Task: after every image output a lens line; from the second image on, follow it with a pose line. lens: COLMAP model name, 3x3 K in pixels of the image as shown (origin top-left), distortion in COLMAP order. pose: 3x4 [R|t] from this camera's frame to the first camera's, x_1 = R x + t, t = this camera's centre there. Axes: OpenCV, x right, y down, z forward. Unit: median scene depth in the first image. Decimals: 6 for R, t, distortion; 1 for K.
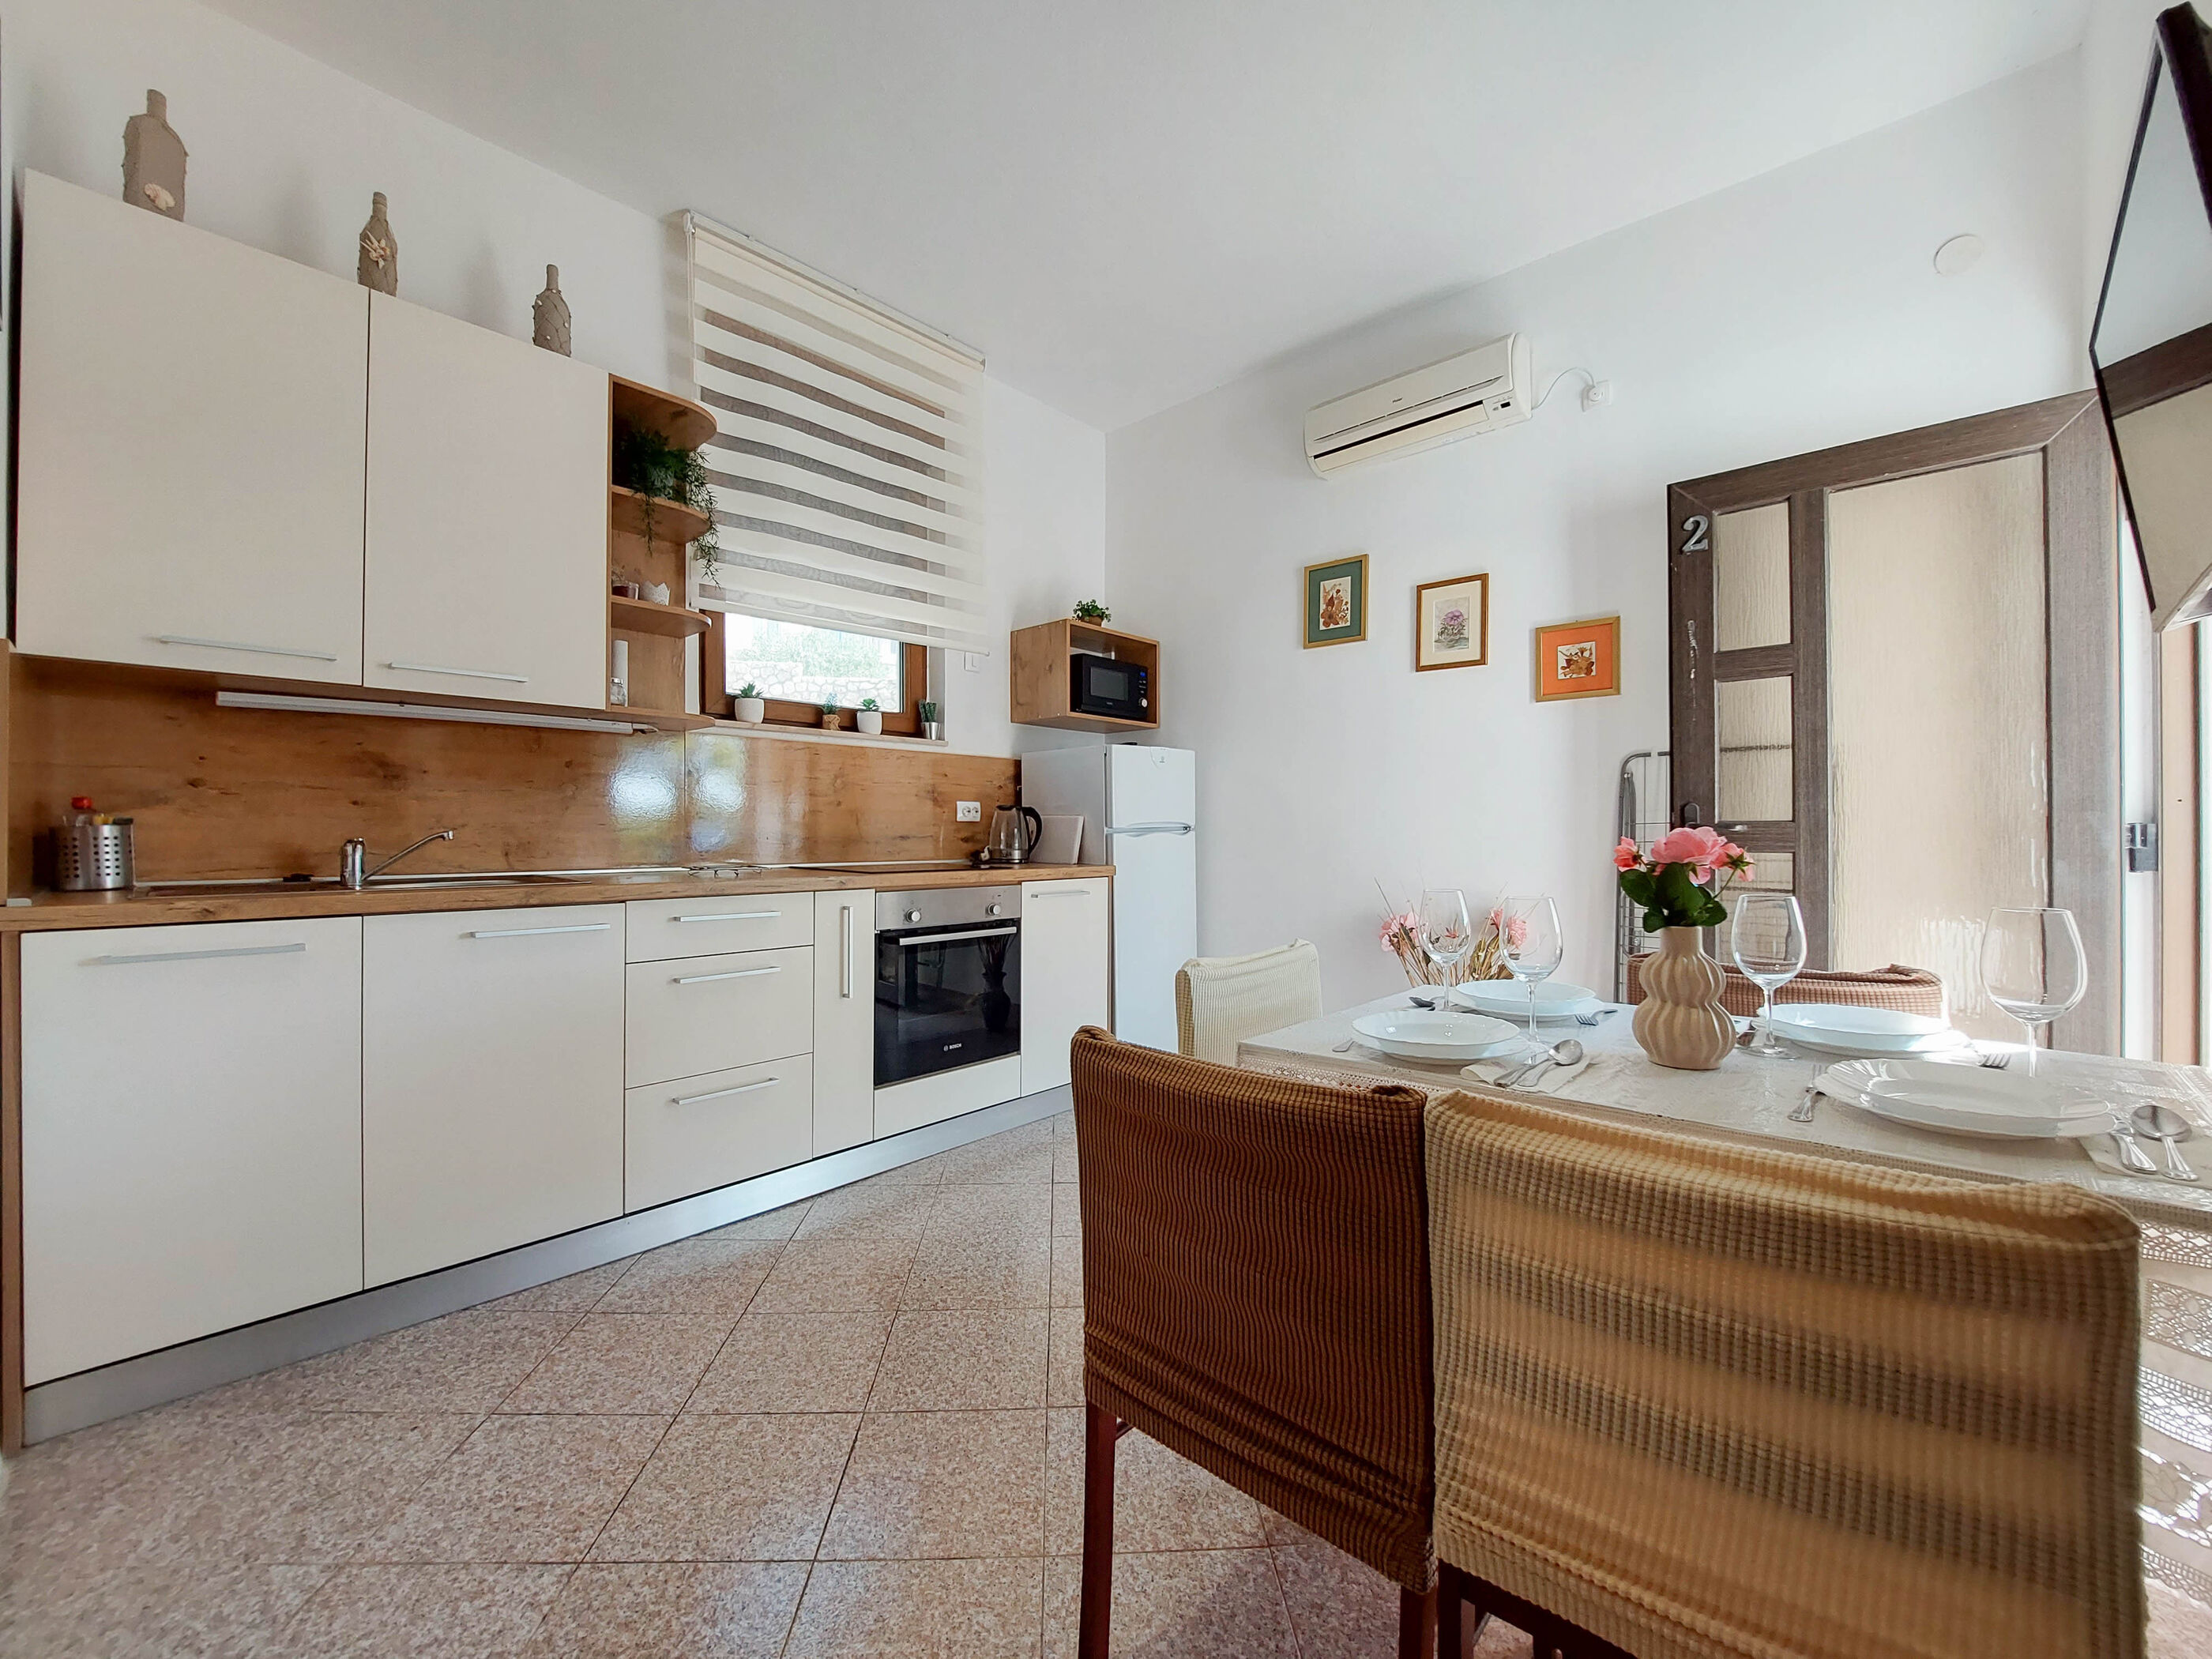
lens RADIAL K [[906.6, 0, 1113.7], [0, 906.6, 835.5], [0, 0, 1]] dist [-0.012512, -0.000739]
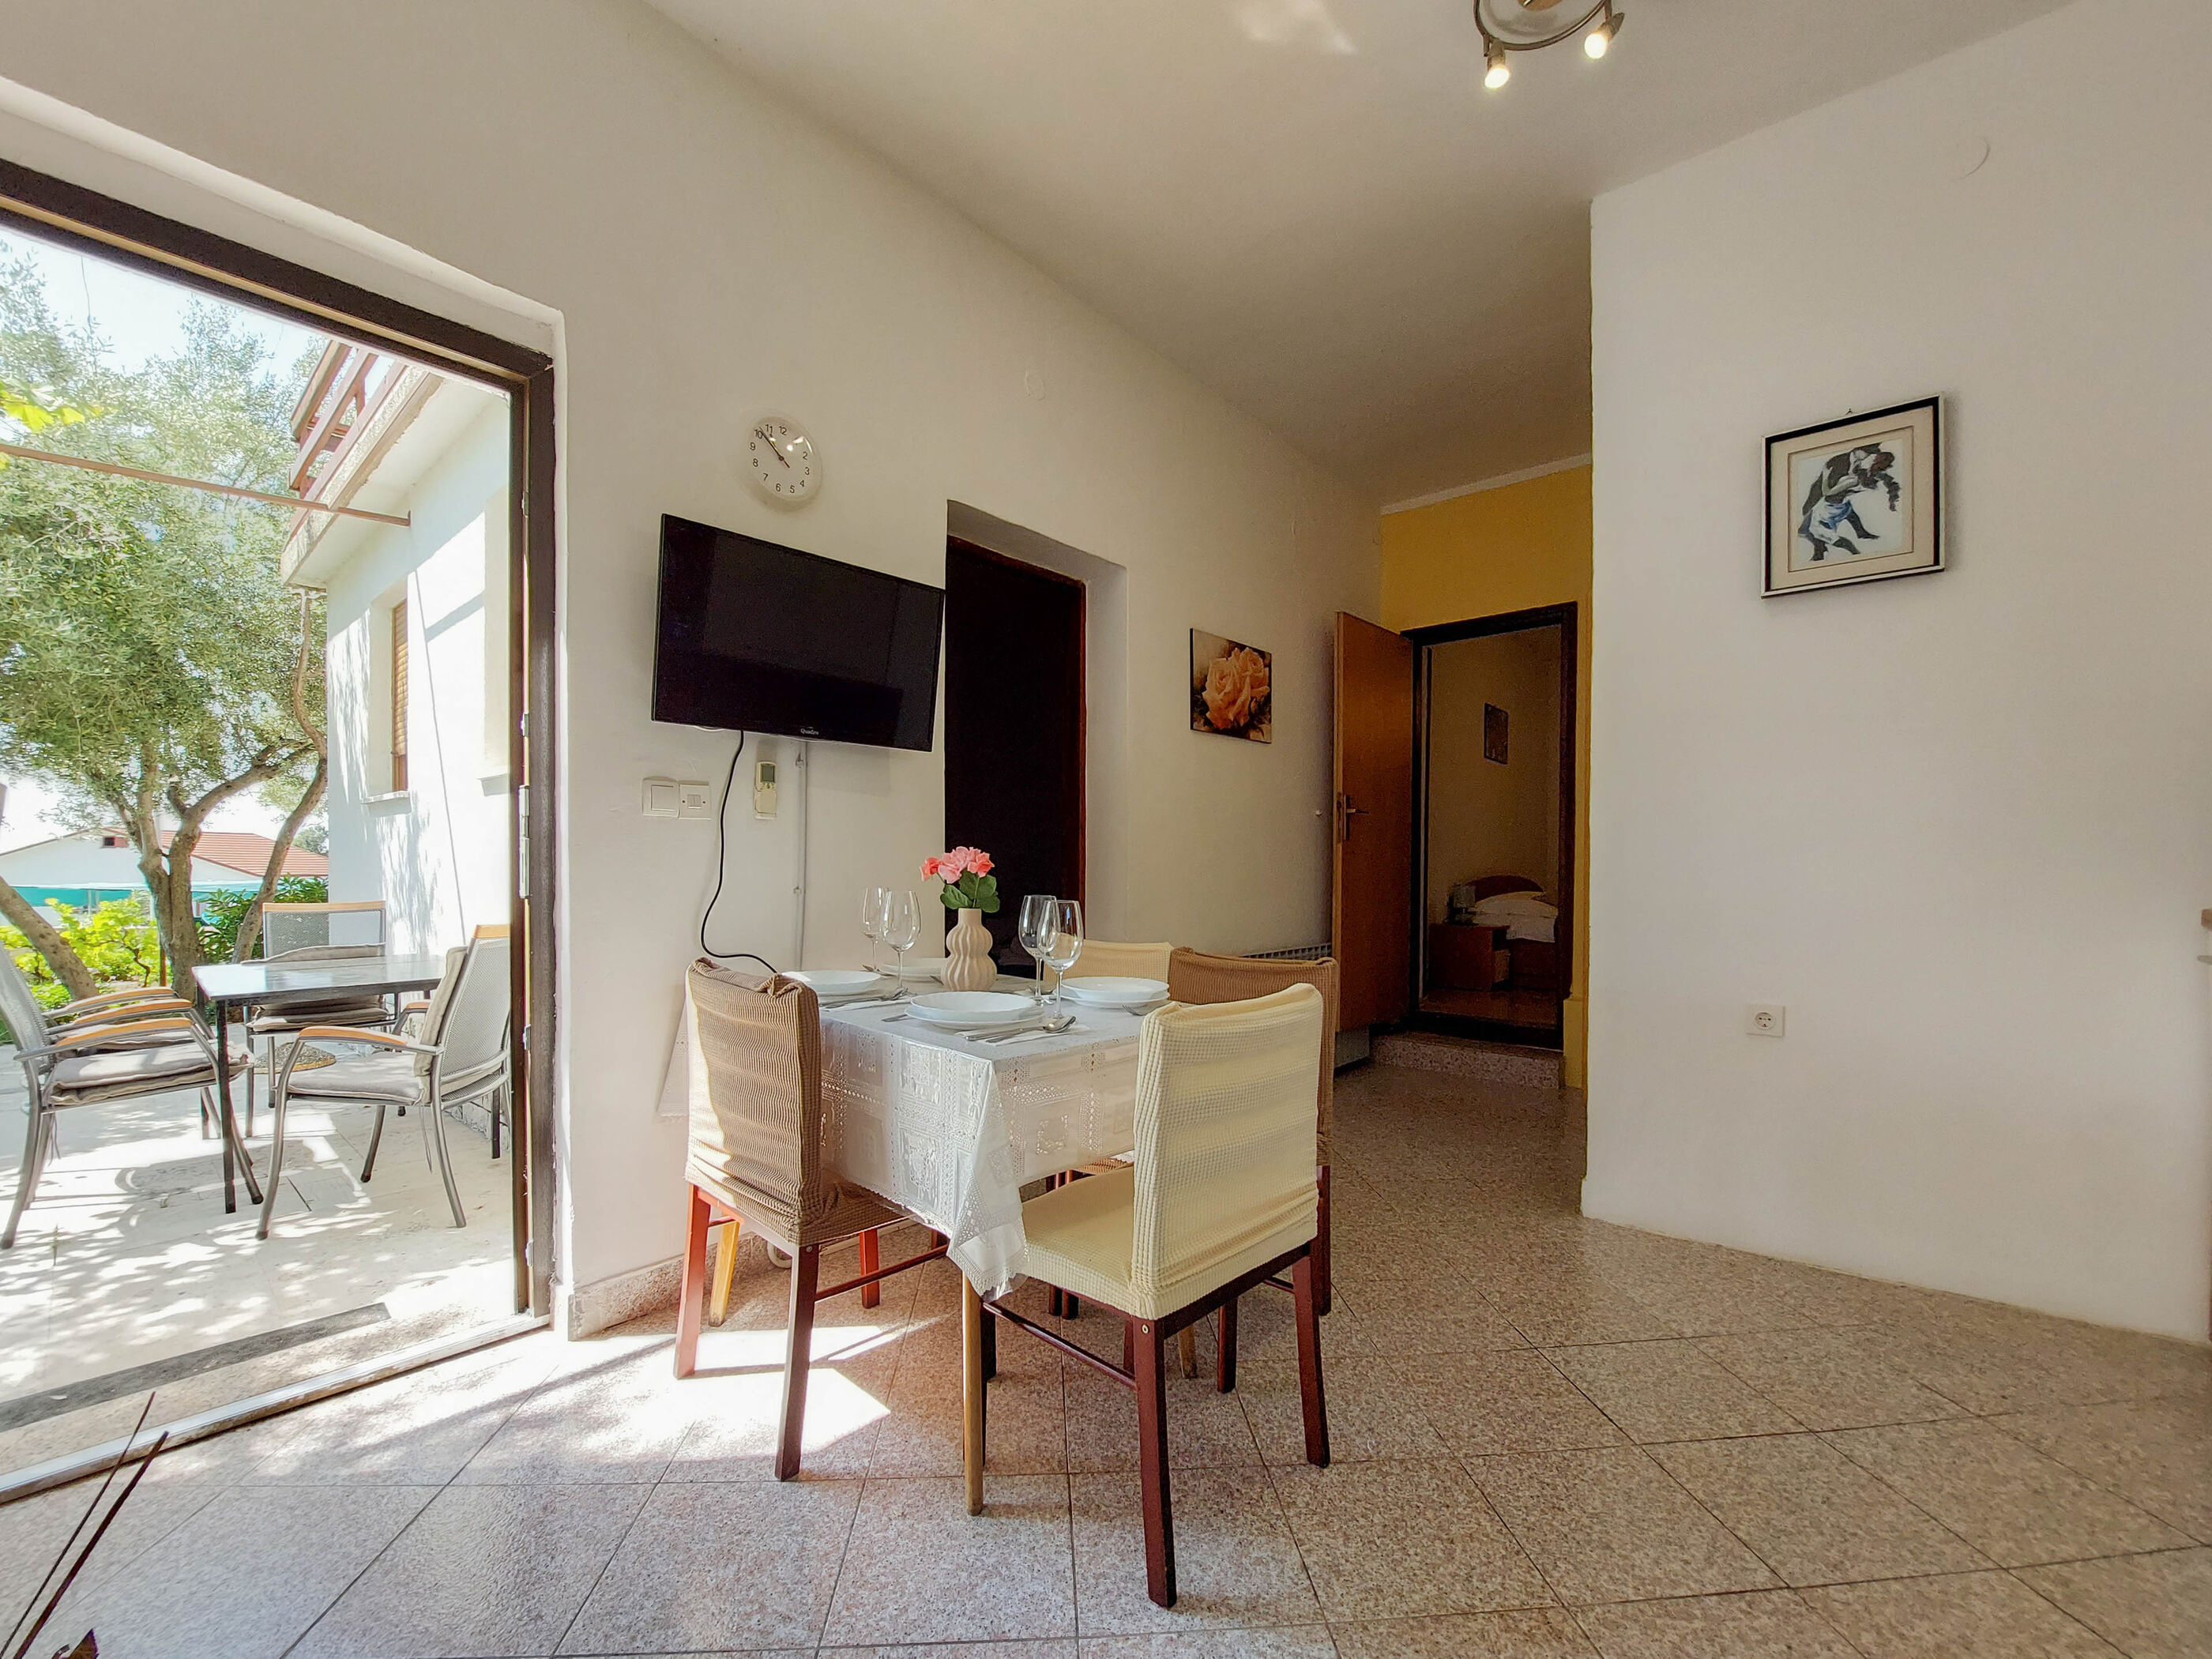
lens RADIAL K [[905.2, 0, 1104.5], [0, 905.2, 885.9], [0, 0, 1]] dist [-0.014327, -0.003200]
pose [[-0.999922, -0.001451, -0.012432, 0.160344], [-0.001729, 0.999749, 0.022322, 0.010065], [0.012396, 0.022342, -0.999674, 1.004591]]
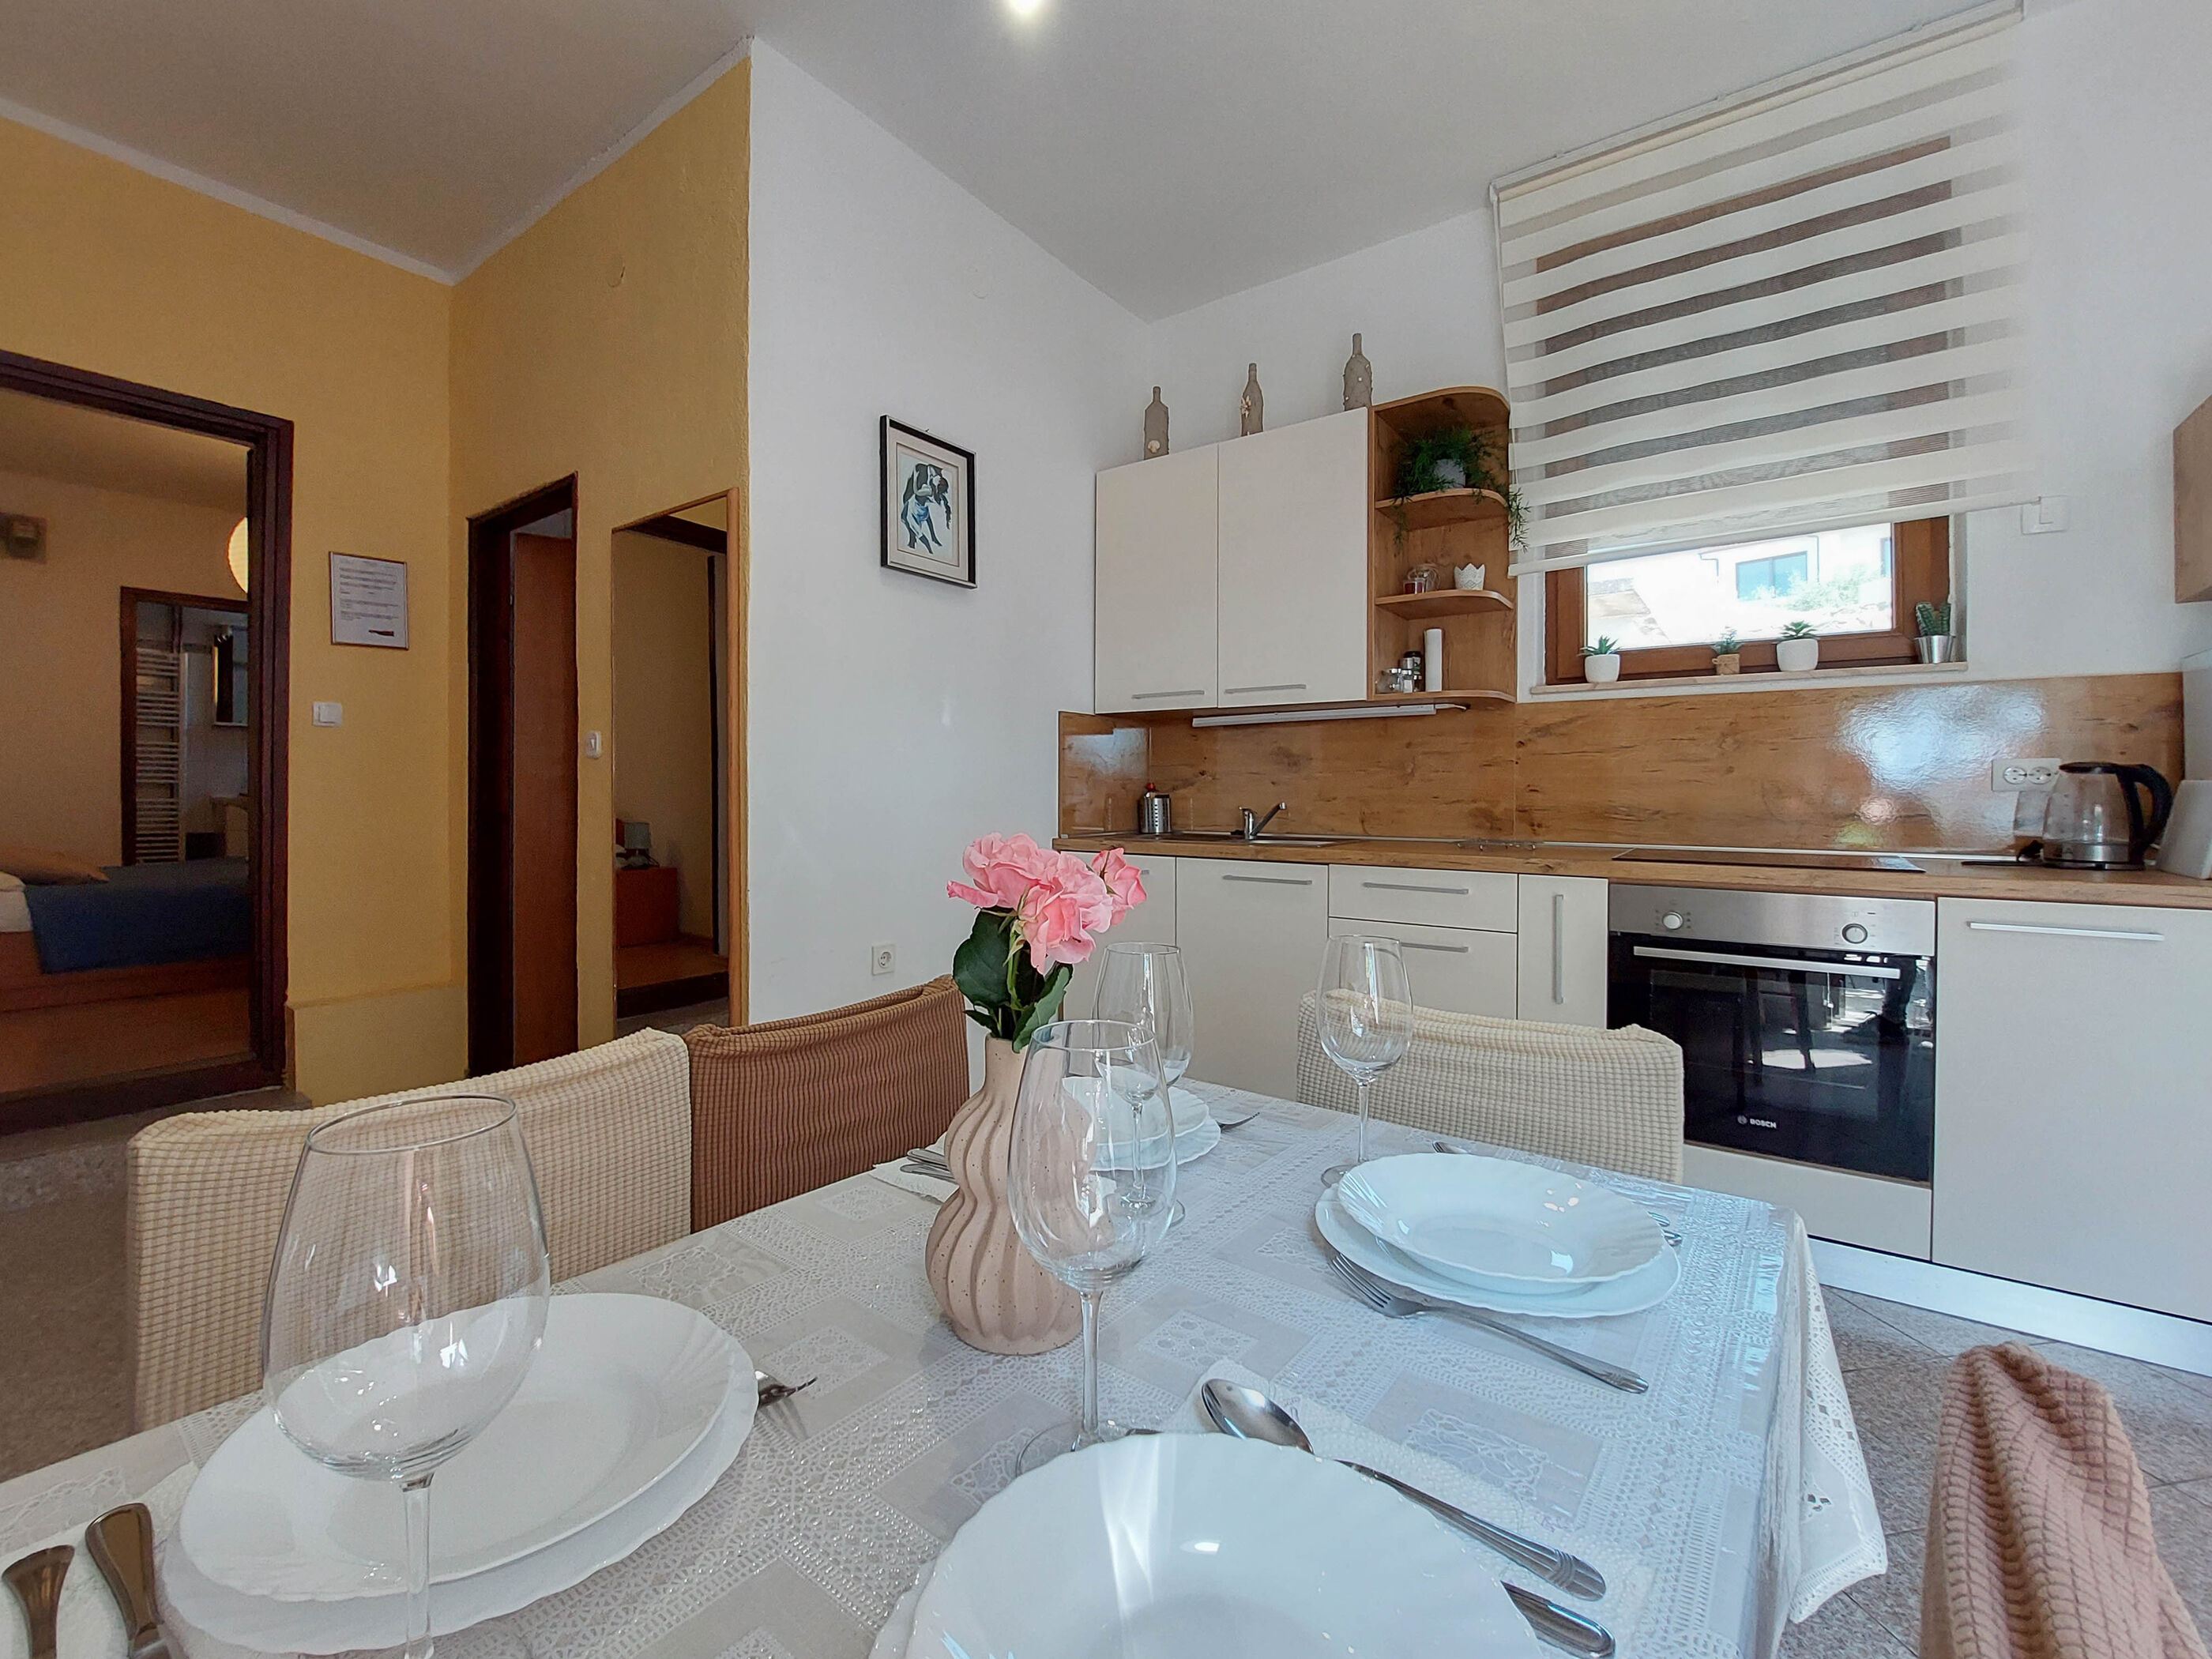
lens RADIAL K [[936.8, 0, 1054.1], [0, 936.8, 800.9], [0, 0, 1]] dist [-0.017050, -0.000738]
pose [[0.069001, 0.007947, -0.997585, 0.439931], [-0.006599, 0.999950, 0.007509, -0.011034], [0.997595, 0.006065, 0.069050, 0.373481]]
